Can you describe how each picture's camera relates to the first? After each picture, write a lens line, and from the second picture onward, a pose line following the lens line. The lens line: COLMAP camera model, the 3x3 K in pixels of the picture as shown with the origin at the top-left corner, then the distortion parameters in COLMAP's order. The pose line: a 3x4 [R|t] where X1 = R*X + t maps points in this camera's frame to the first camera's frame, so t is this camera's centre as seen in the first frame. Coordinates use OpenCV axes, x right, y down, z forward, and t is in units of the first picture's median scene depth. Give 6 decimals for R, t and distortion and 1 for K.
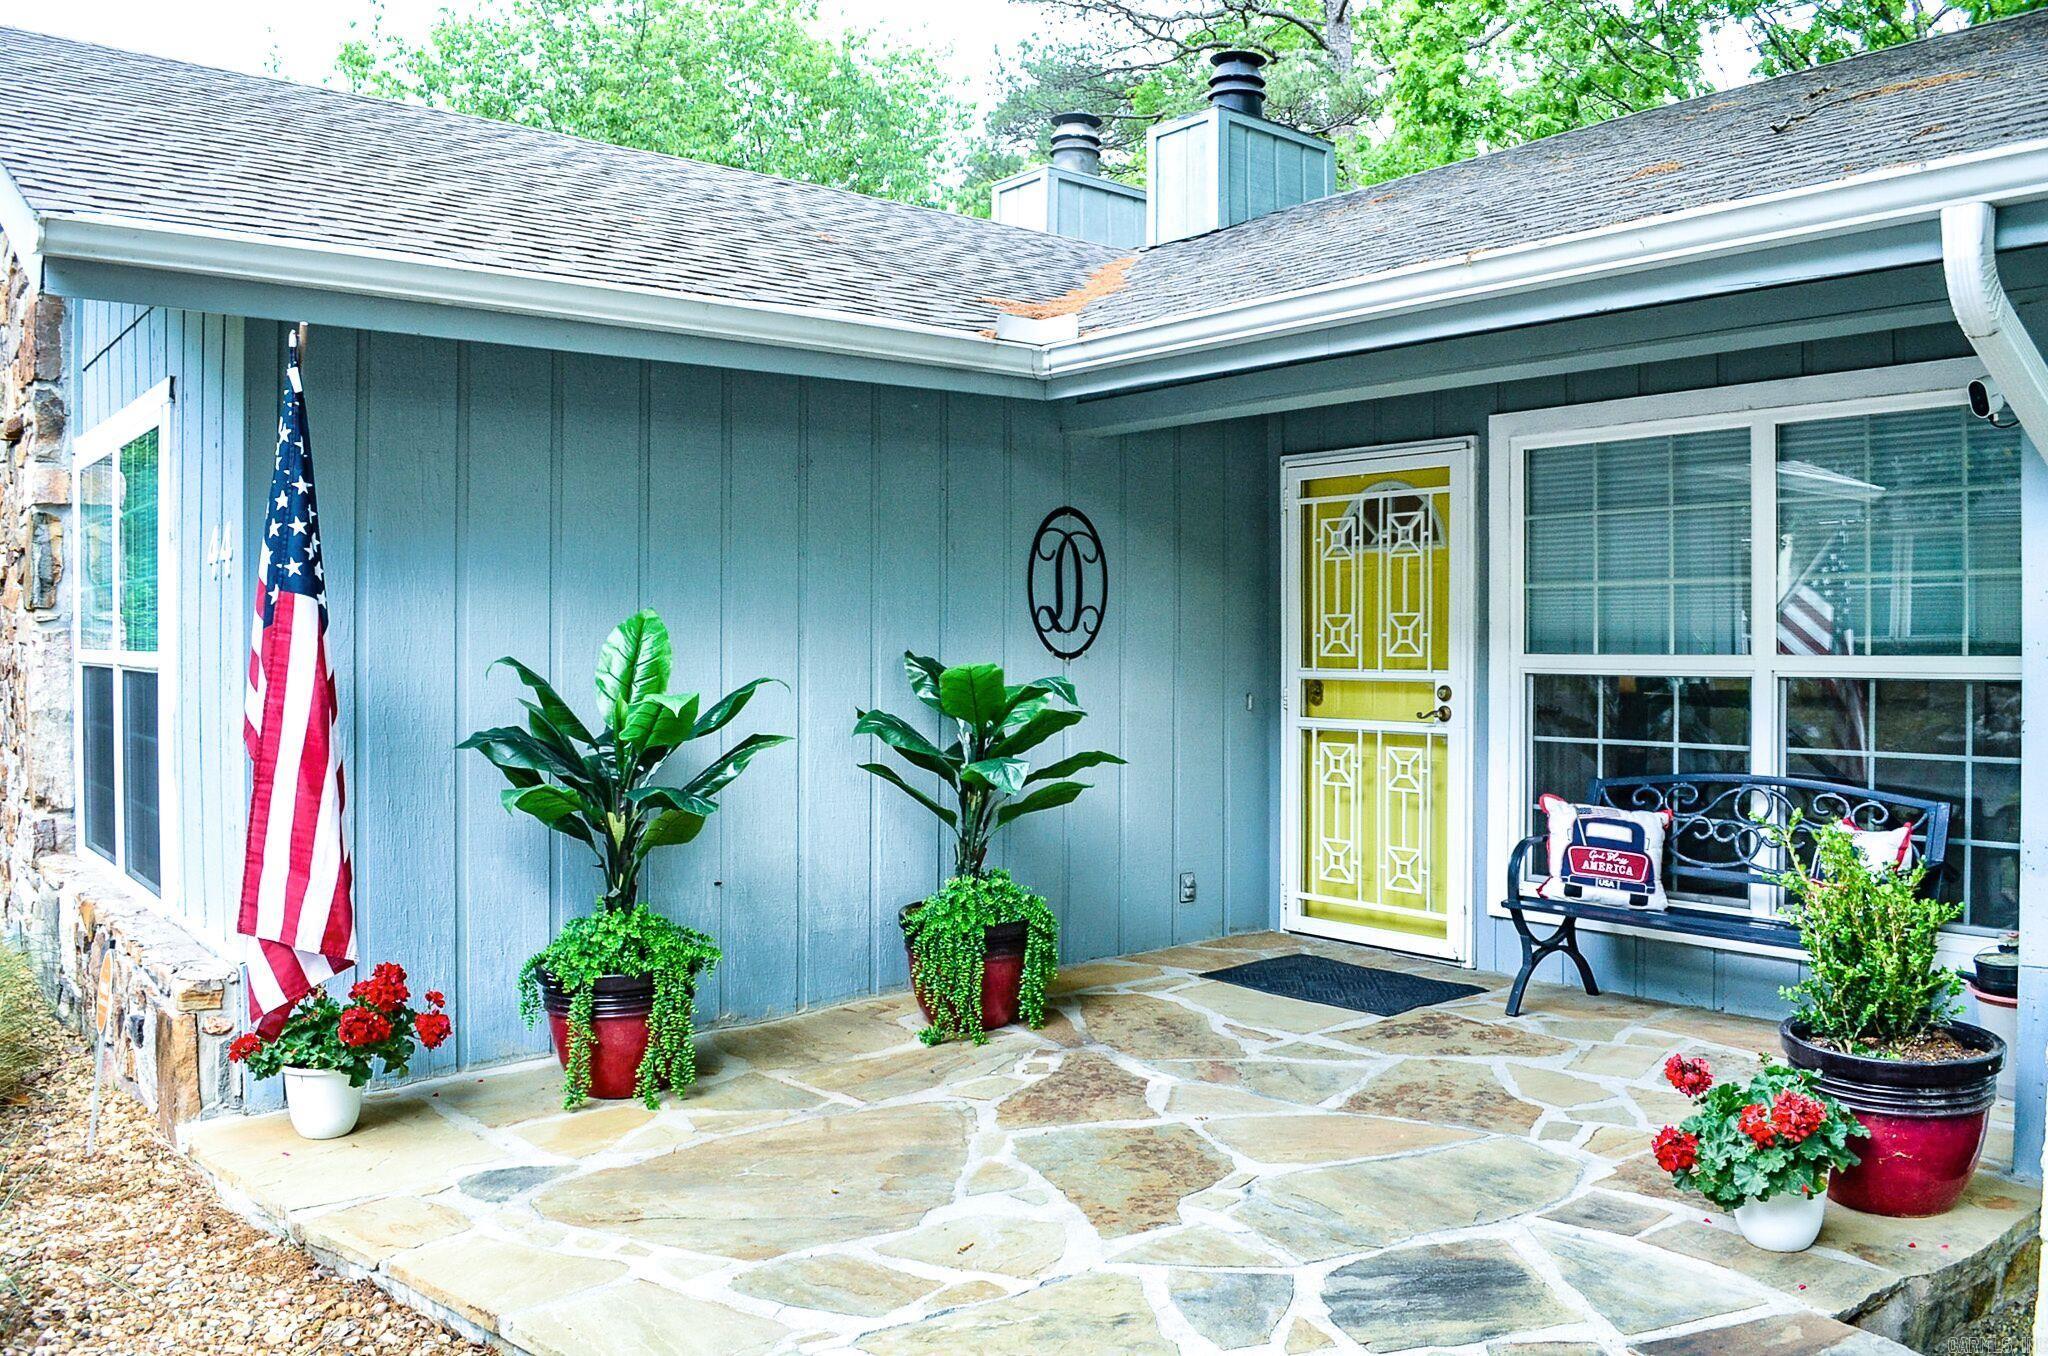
lens RADIAL K [[1662.3, 0, 1026.7], [0, 1662.3, 645.3], [0, 0, 1]] dist [-0.077512, 0.003136]
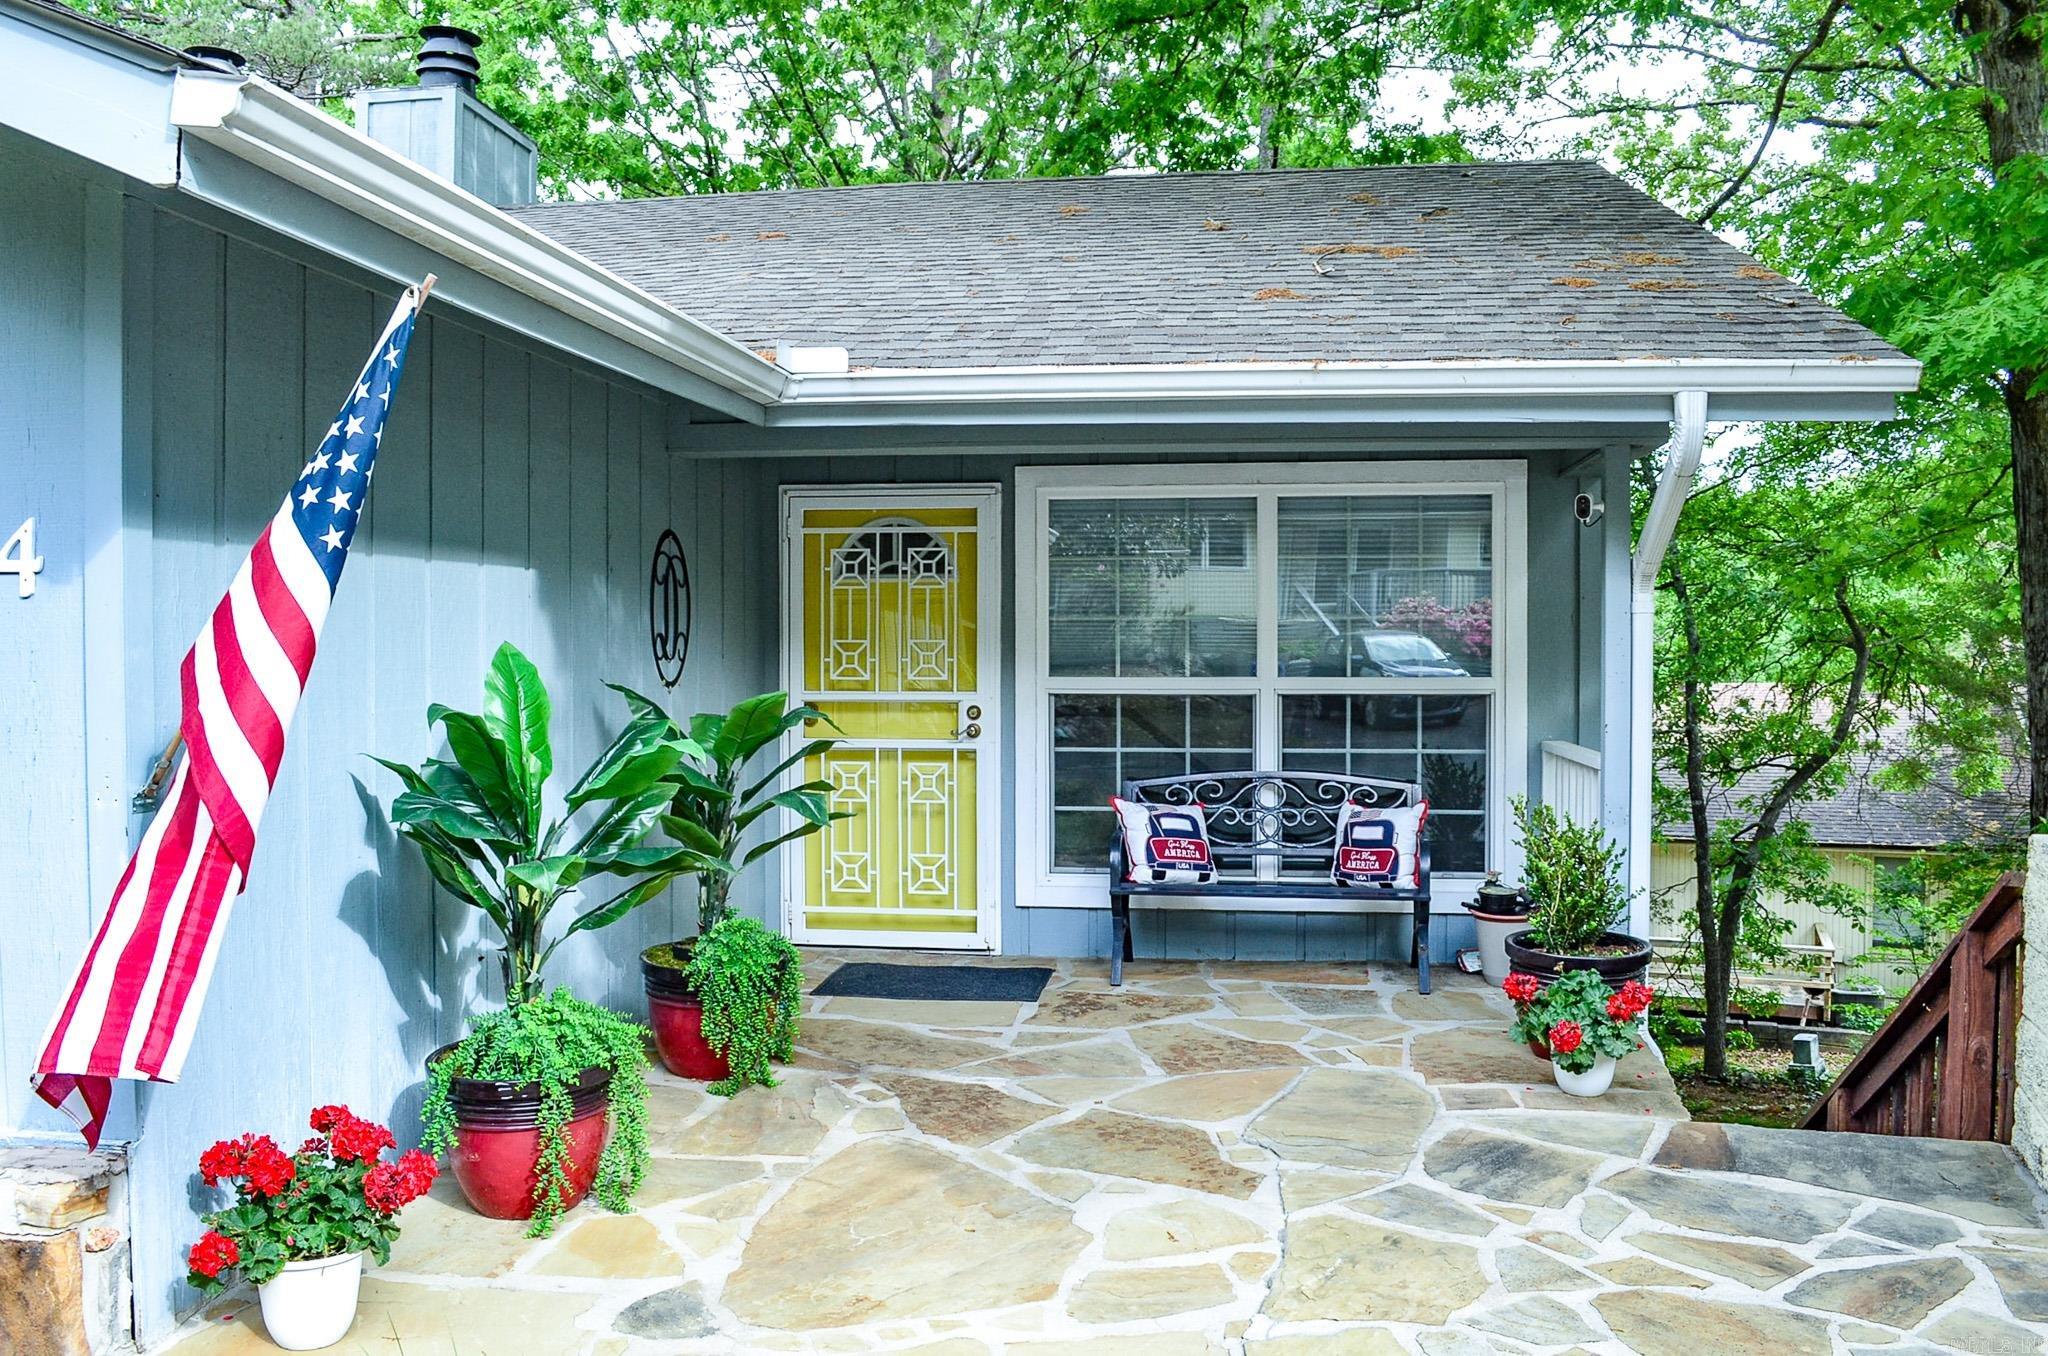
lens RADIAL K [[1699.2, 0, 1024.0], [0, 1699.2, 678.0], [0, 0, 1]] dist [-0.074941, -0.007226]
pose [[0.716128, -0.014882, 0.697810, -0.610400], [0.000577, 0.999785, 0.020730, -0.020972], [-0.697968, -0.014443, 0.715983, 0.183431]]
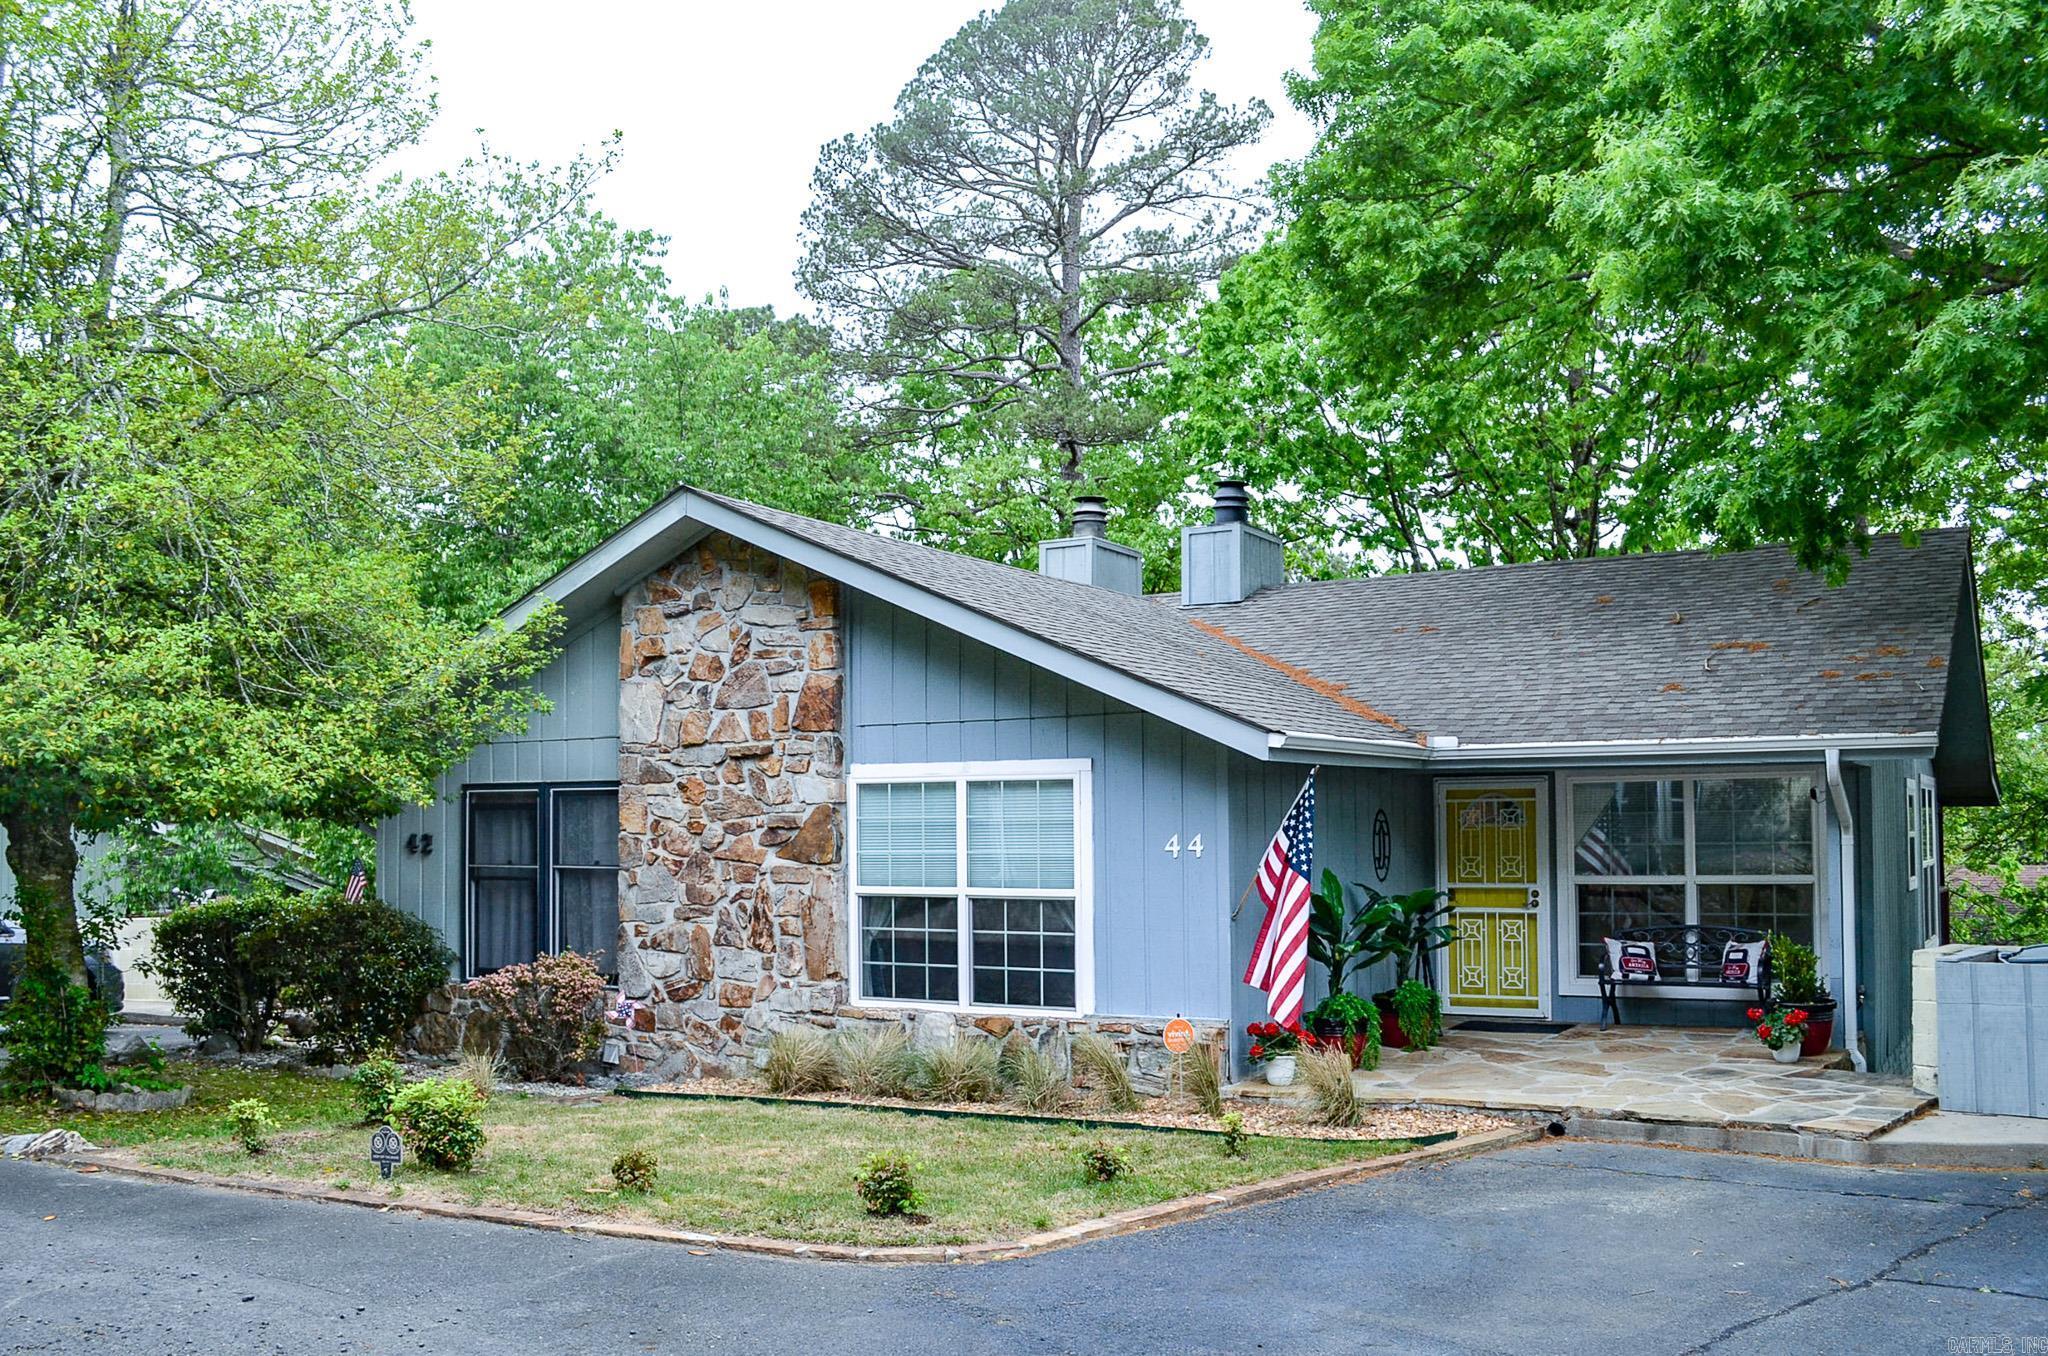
lens RADIAL K [[1928.5, 0, 1023.9], [0, 1928.5, 680.8], [0, 0, 1]] dist [-0.129855, -0.000650]
pose [[0.920483, 0.022999, 0.390106, -1.570102], [0.007164, 0.997106, -0.075688, -0.075960], [-0.390718, 0.072464, 0.917654, -1.225875]]
